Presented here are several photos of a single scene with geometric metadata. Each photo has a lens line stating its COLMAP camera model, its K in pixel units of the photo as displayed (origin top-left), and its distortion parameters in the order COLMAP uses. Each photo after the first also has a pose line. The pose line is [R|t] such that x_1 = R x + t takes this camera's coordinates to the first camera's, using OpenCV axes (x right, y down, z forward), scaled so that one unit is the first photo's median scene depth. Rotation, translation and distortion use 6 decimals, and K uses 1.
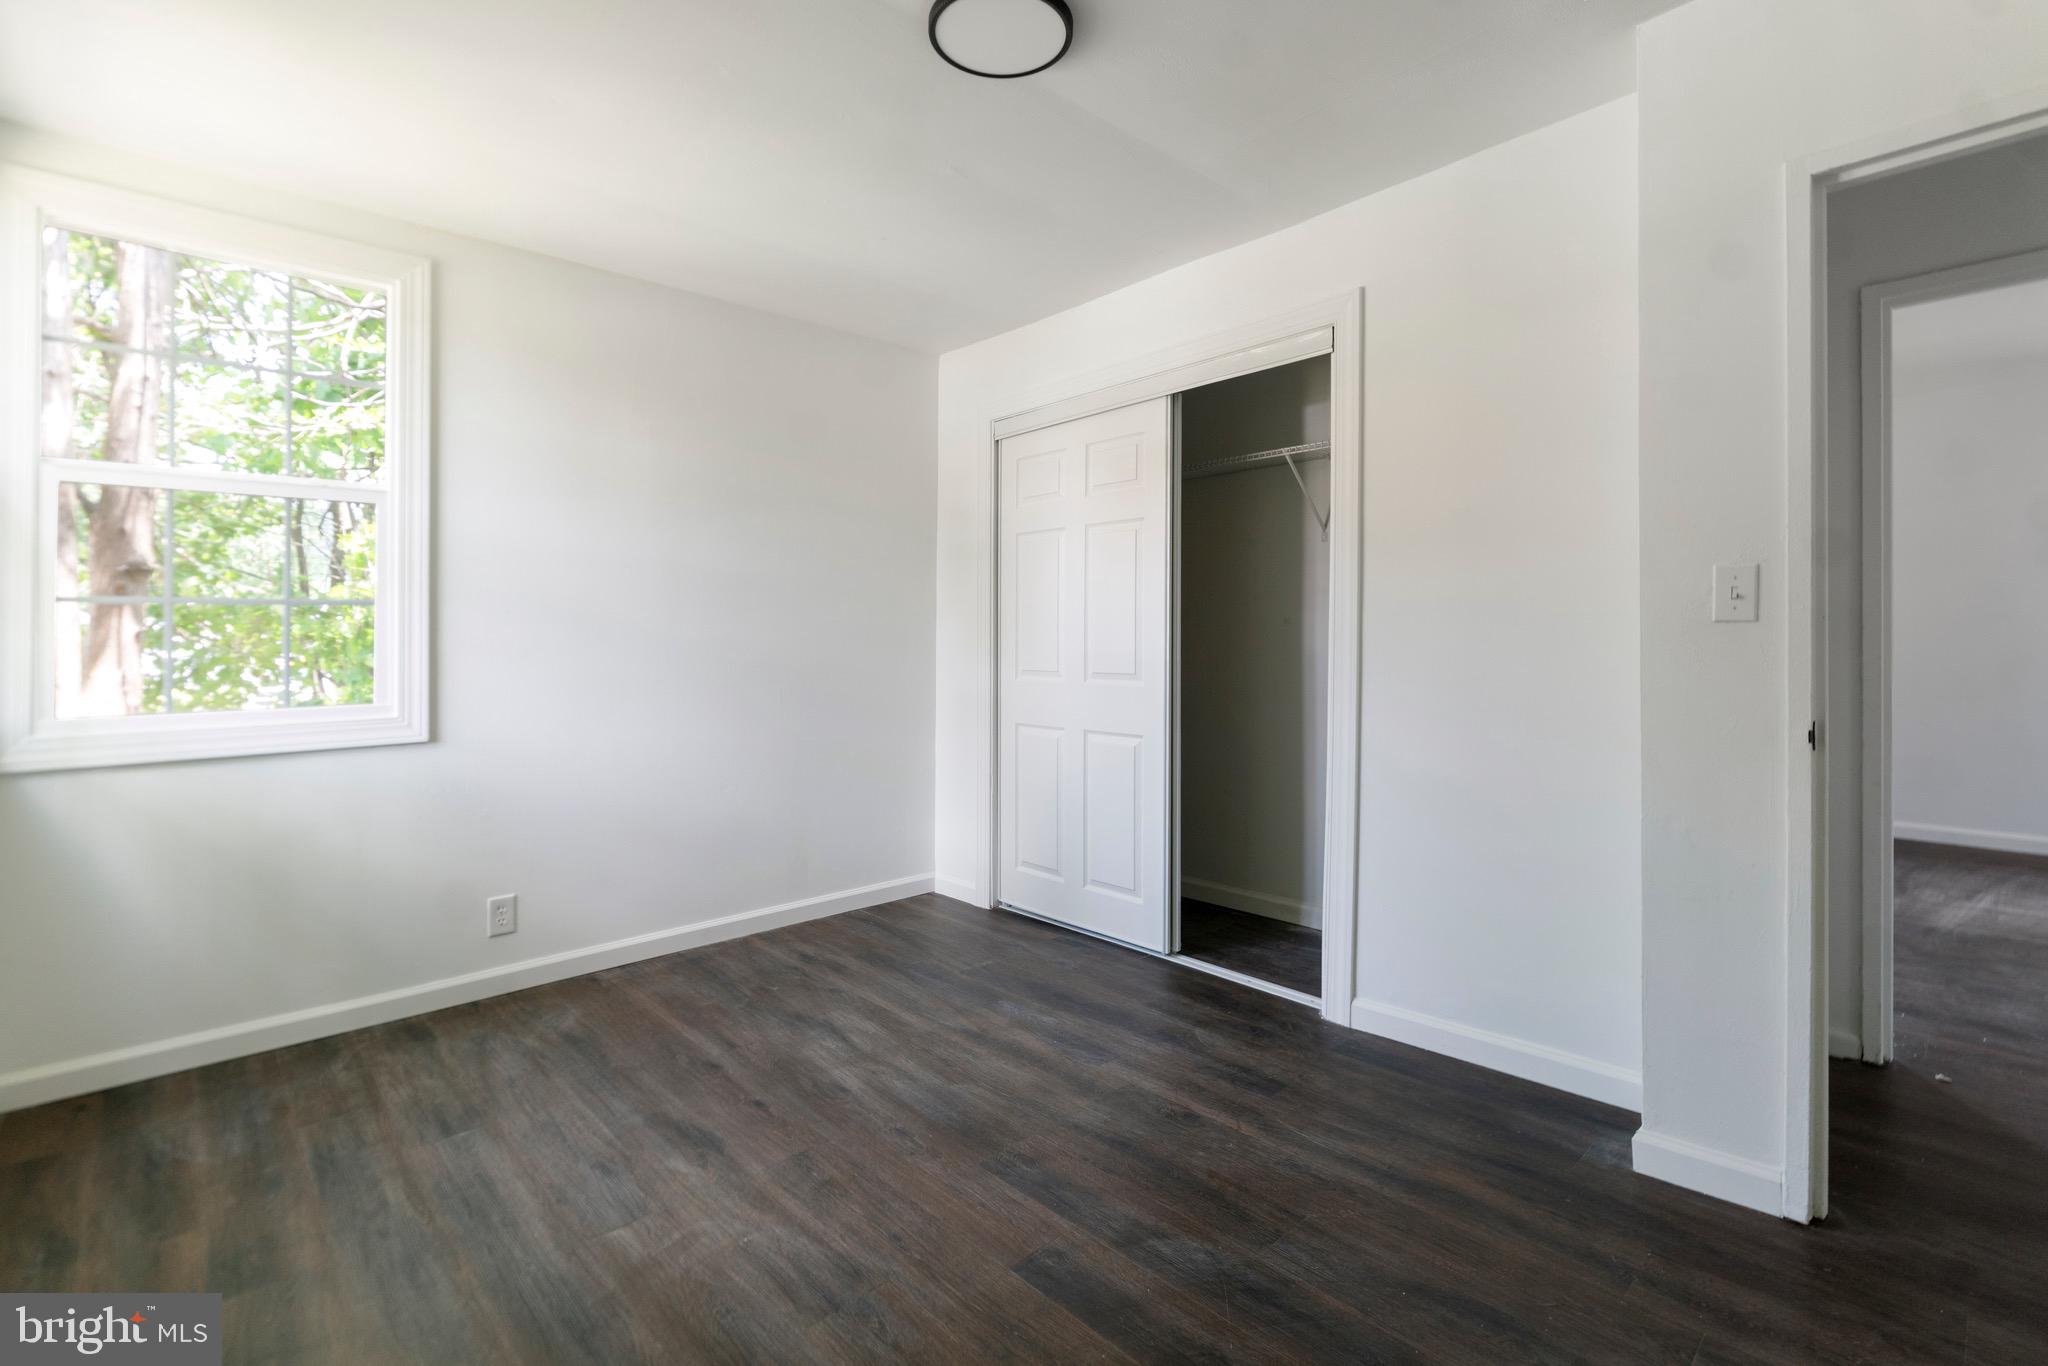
lens RADIAL K [[918.0, 0, 1061.7], [0, 918.0, 677.6], [0, 0, 1]] dist [-0.000138, -0.000035]
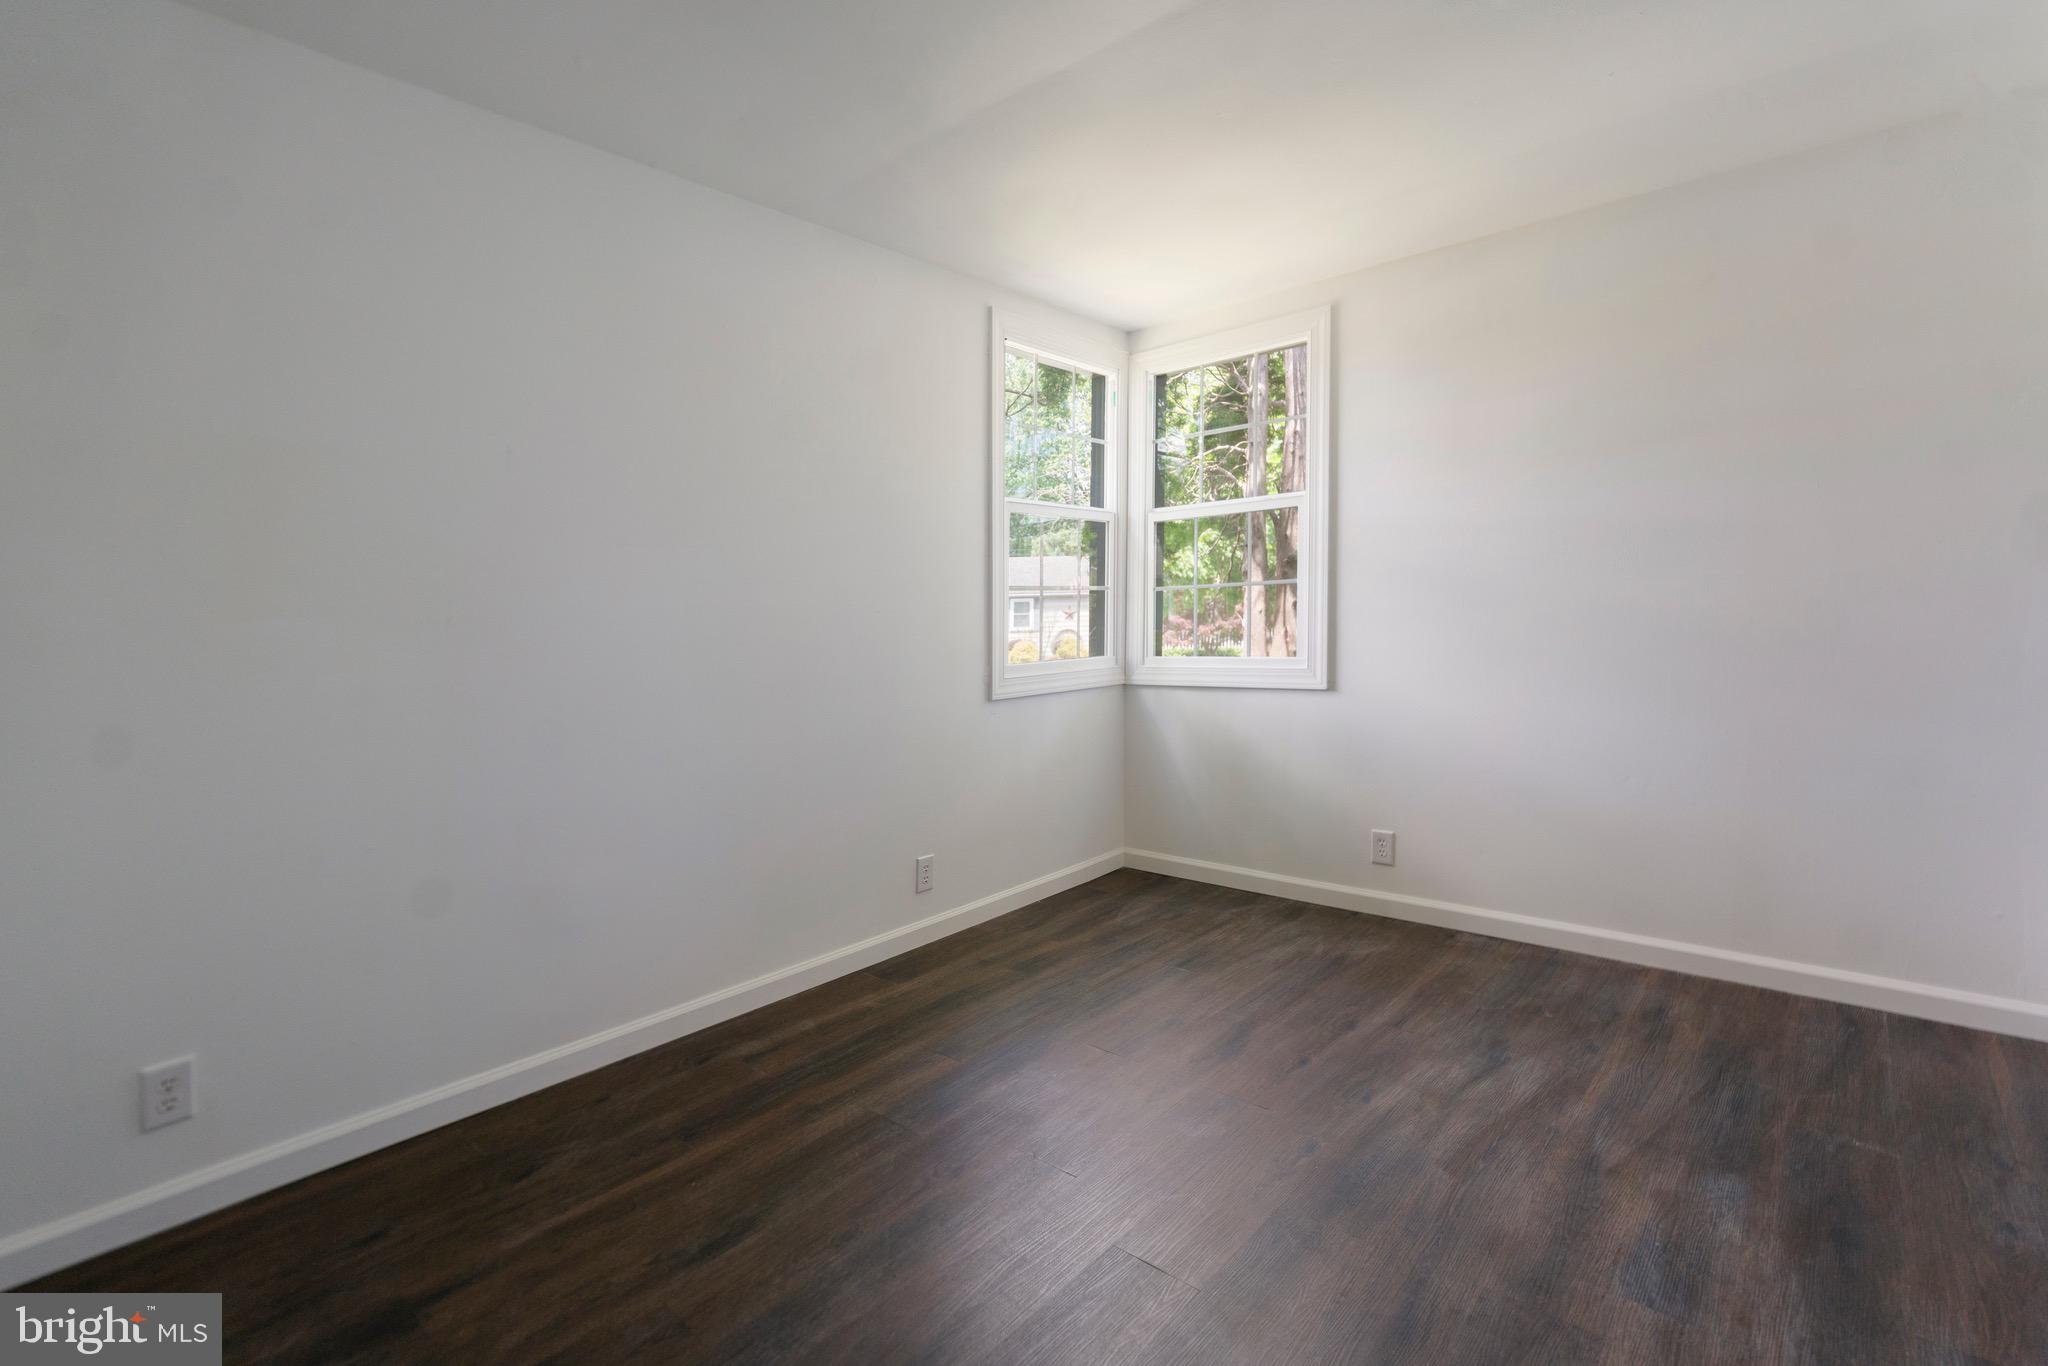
lens RADIAL K [[955.6, 0, 1020.5], [0, 955.6, 627.0], [0, 0, 1]] dist [0.002280, 0.000711]
pose [[0.080705, 0.015655, -0.996615, 0.582787], [-0.015575, 0.999774, 0.014443, -0.028515], [0.996616, 0.014356, 0.080931, 0.484966]]
